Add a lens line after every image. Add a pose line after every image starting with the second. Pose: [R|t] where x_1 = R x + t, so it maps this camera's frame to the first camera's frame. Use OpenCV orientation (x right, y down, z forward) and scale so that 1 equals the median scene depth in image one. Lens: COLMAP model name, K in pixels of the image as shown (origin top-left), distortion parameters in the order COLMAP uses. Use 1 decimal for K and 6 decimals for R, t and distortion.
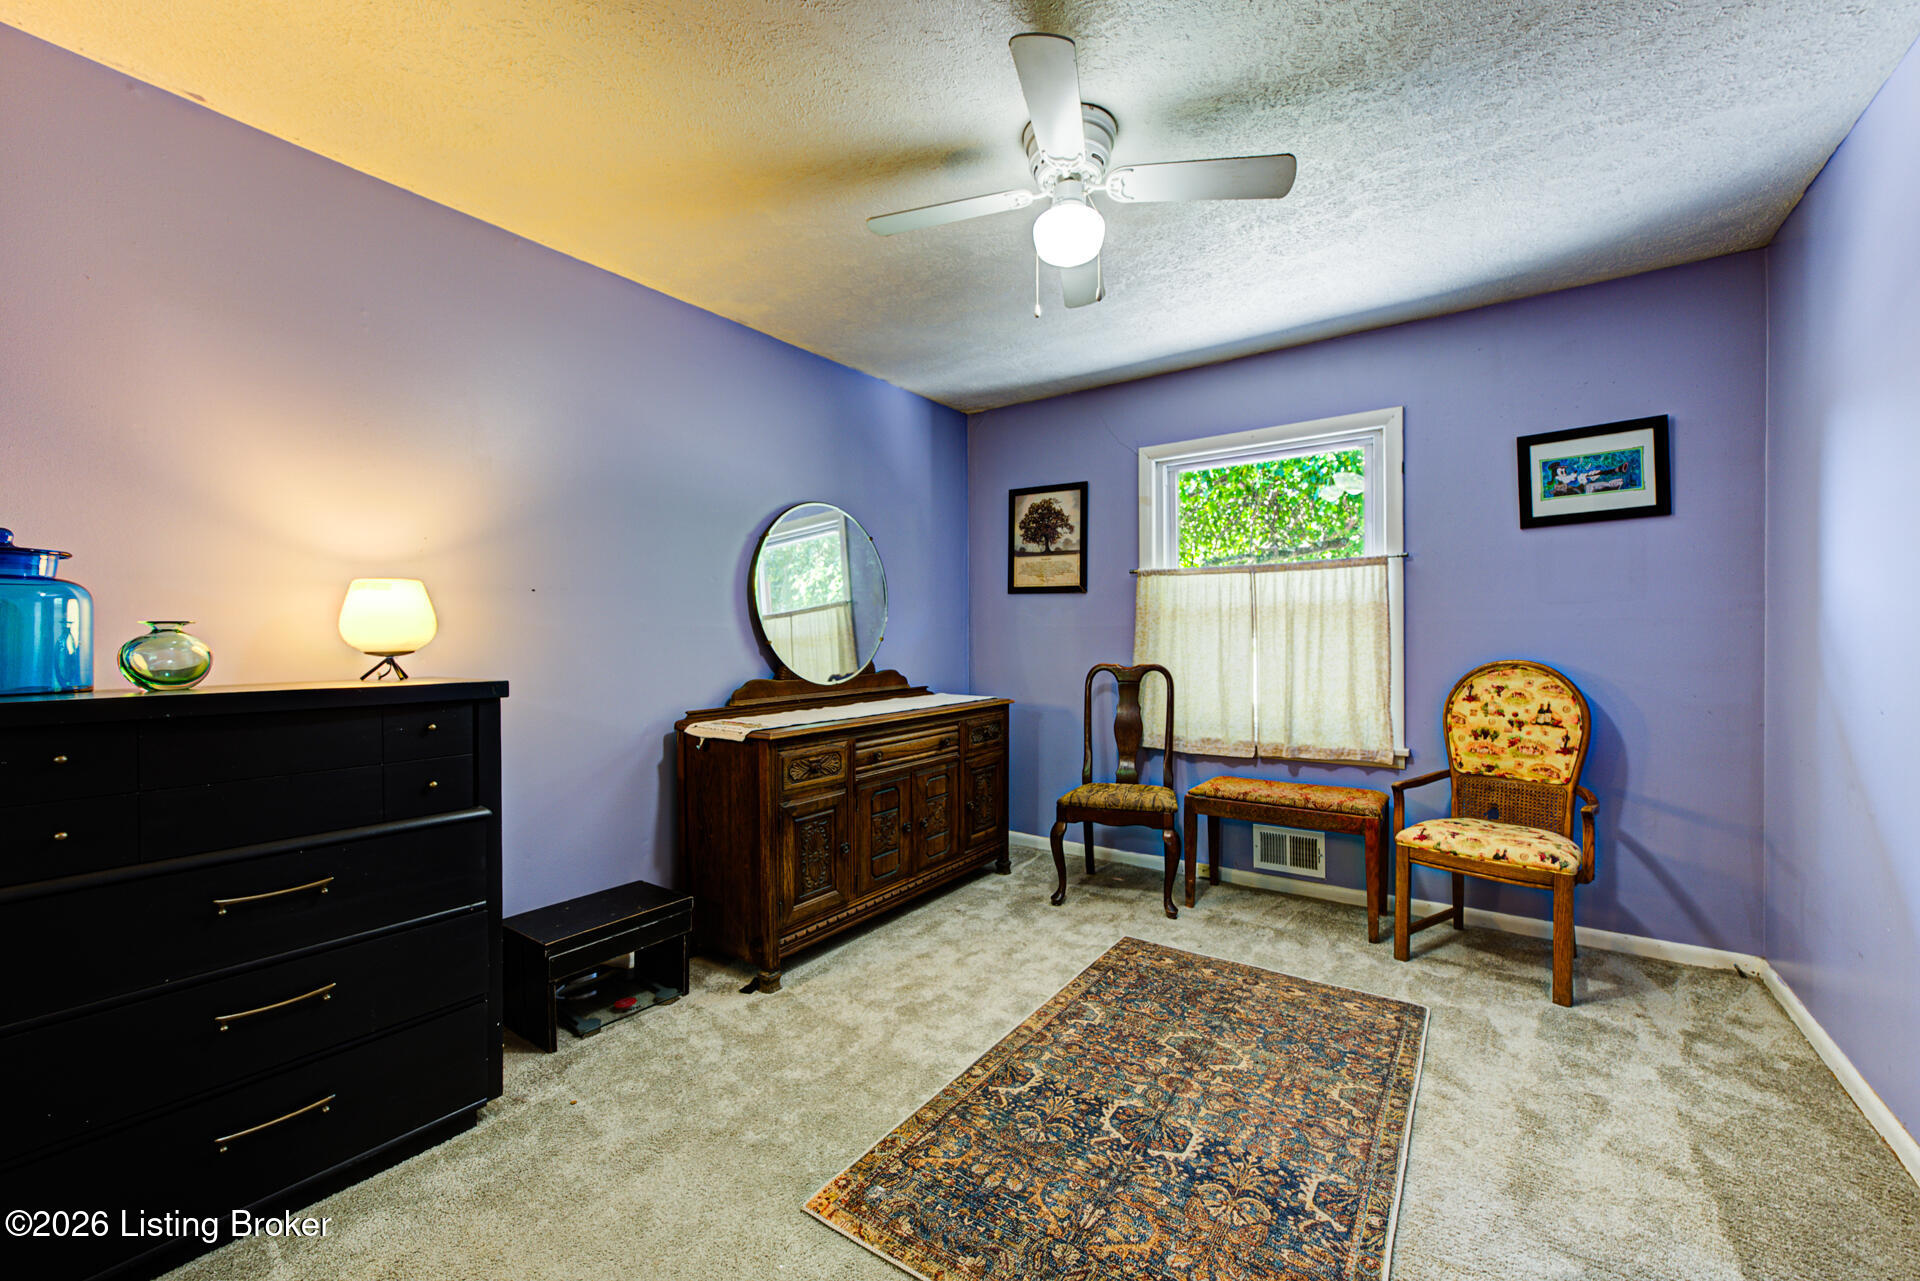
lens RADIAL K [[754.1, 0, 960.0], [0, 754.1, 640.5], [0, 0, 1]] dist [-0.001459, 0.000771]
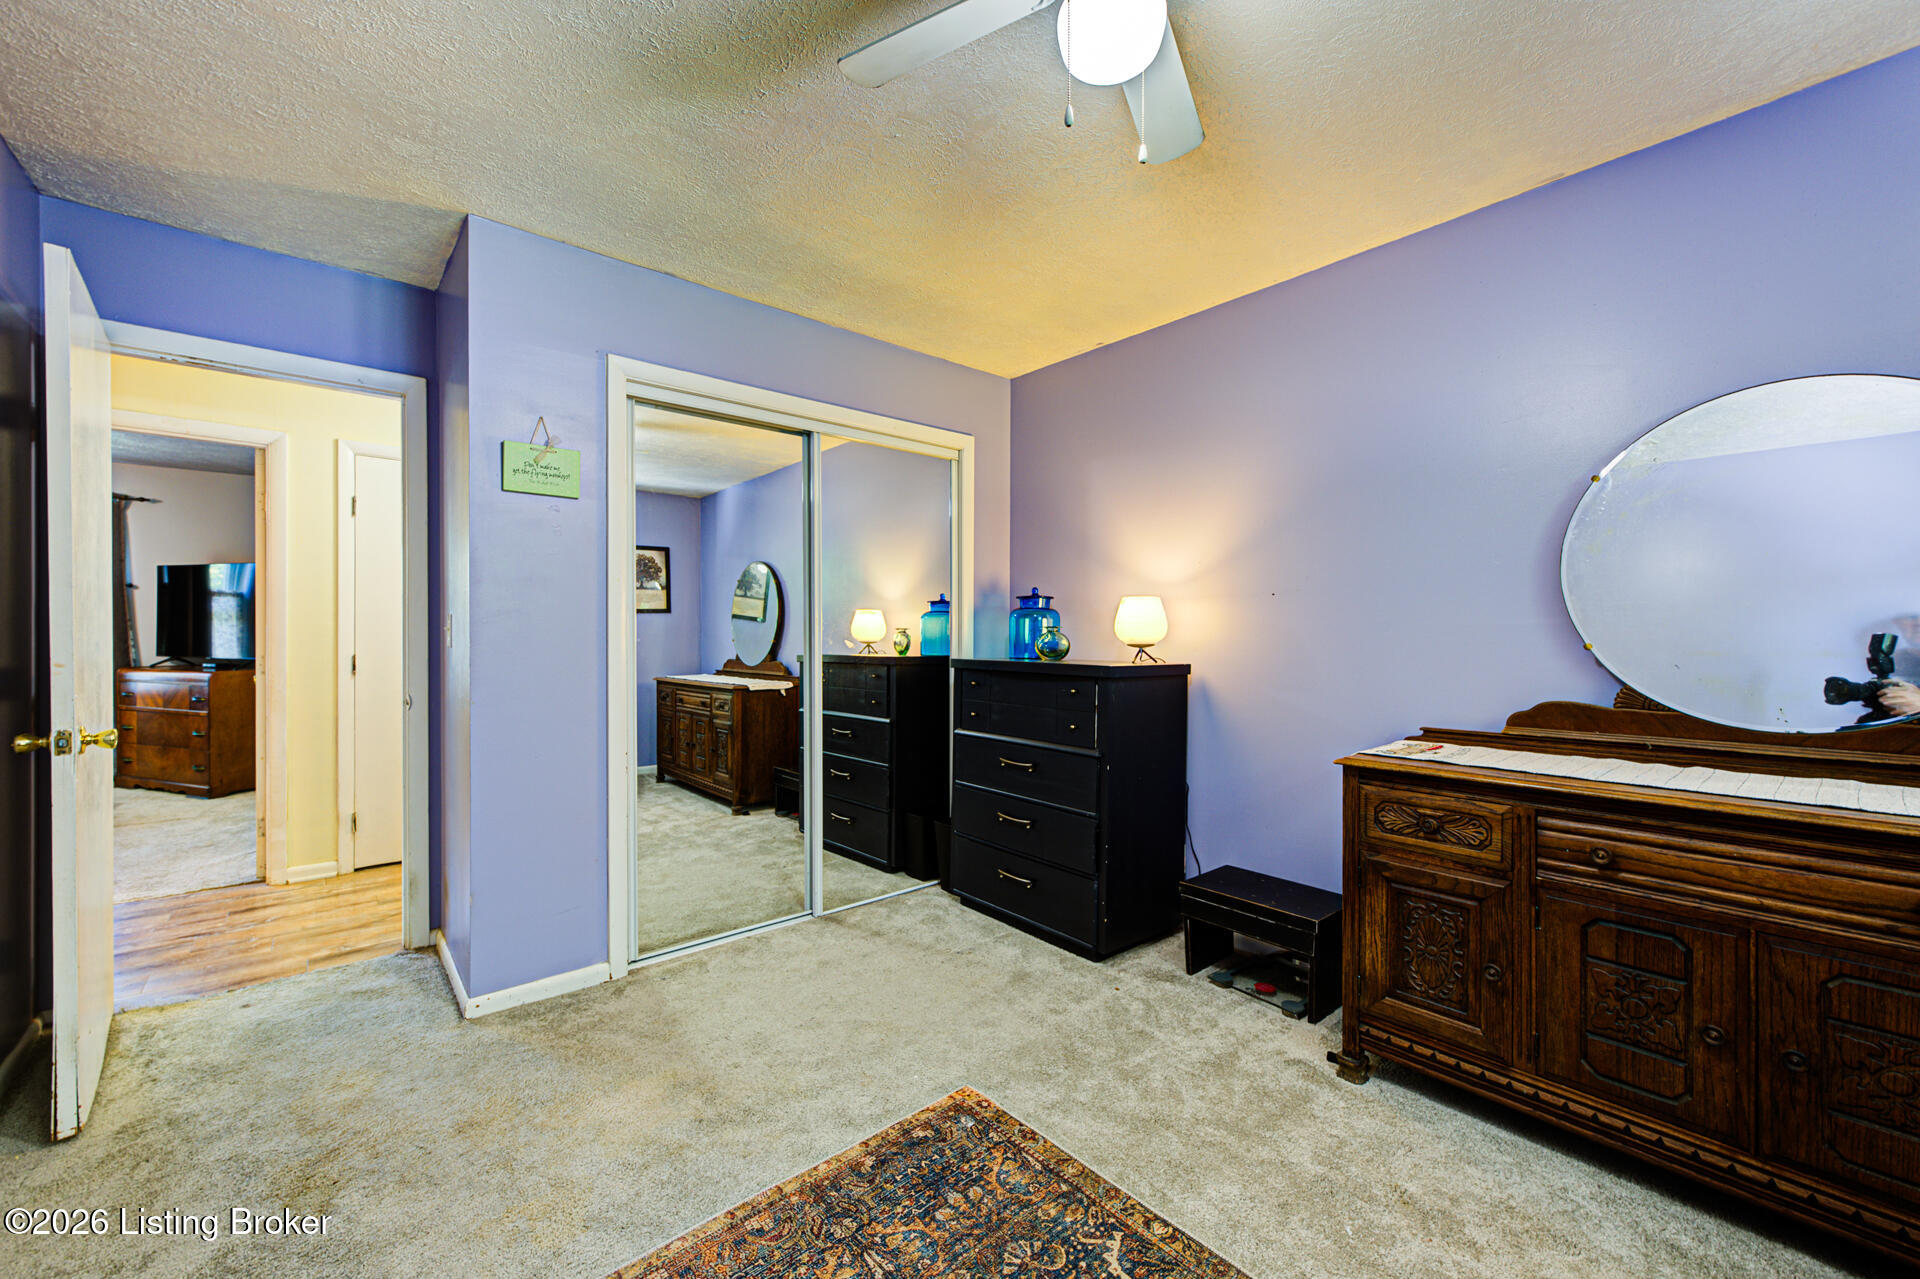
lens RADIAL K [[754.1, 0, 960.0], [0, 754.1, 639.5], [0, 0, 1]] dist [-0.001459, 0.000771]
pose [[-0.239034, 0.010659, -0.970953, 0.721962], [-0.008756, 0.999875, 0.013132, -0.010801], [0.970972, 0.011641, -0.238911, 0.910217]]
